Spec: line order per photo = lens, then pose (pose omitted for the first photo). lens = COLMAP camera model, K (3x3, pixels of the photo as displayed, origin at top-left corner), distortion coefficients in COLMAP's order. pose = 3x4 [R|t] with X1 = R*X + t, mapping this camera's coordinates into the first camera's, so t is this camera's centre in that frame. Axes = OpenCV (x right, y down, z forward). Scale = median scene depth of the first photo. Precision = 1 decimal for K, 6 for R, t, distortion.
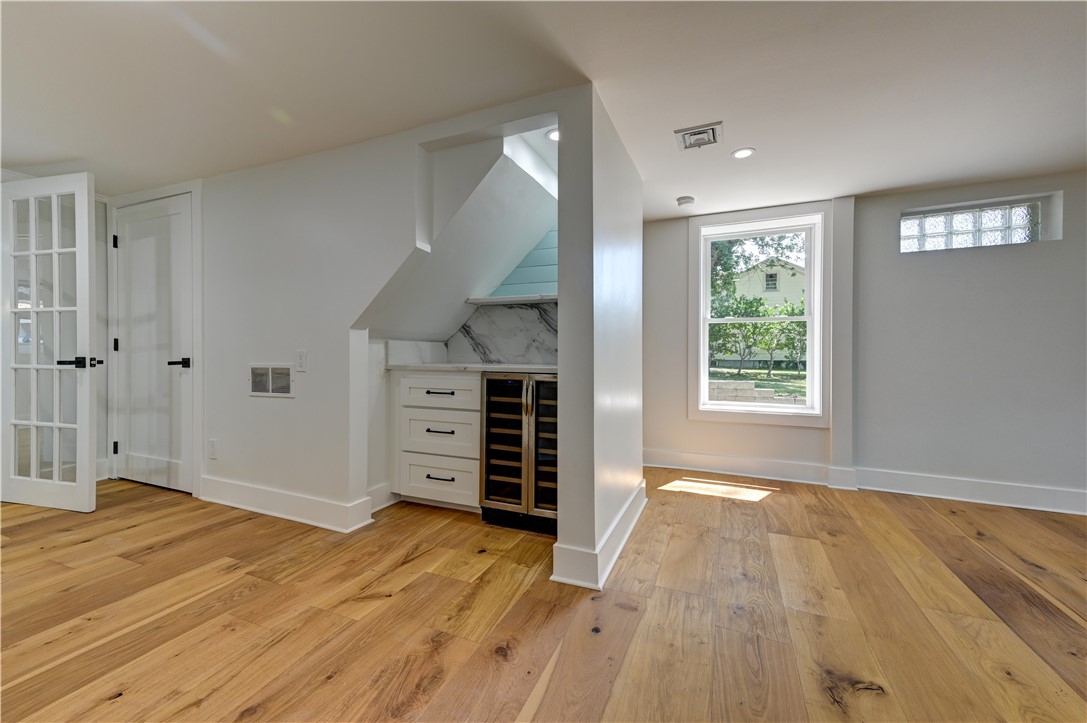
lens RADIAL K [[426.6, 0, 544.3], [0, 426.6, 356.5], [0, 0, 1]] dist [0.016960, 0.000243]
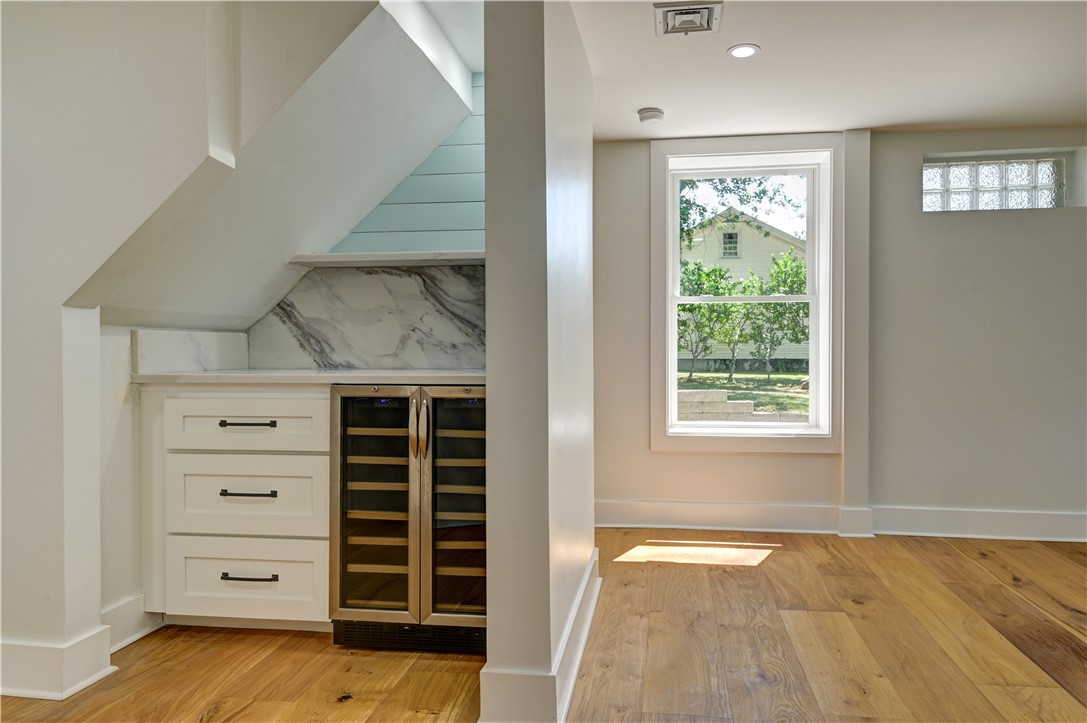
lens RADIAL K [[685.0, 0, 543.5], [0, 685.0, 361.5], [0, 0, 1]] dist [-0.000852, -0.001258]
pose [[0.962263, -0.011022, 0.271898, -0.123305], [0.008509, 0.999910, 0.010419, -0.001565], [-0.271989, -0.007713, 0.962270, 0.047265]]
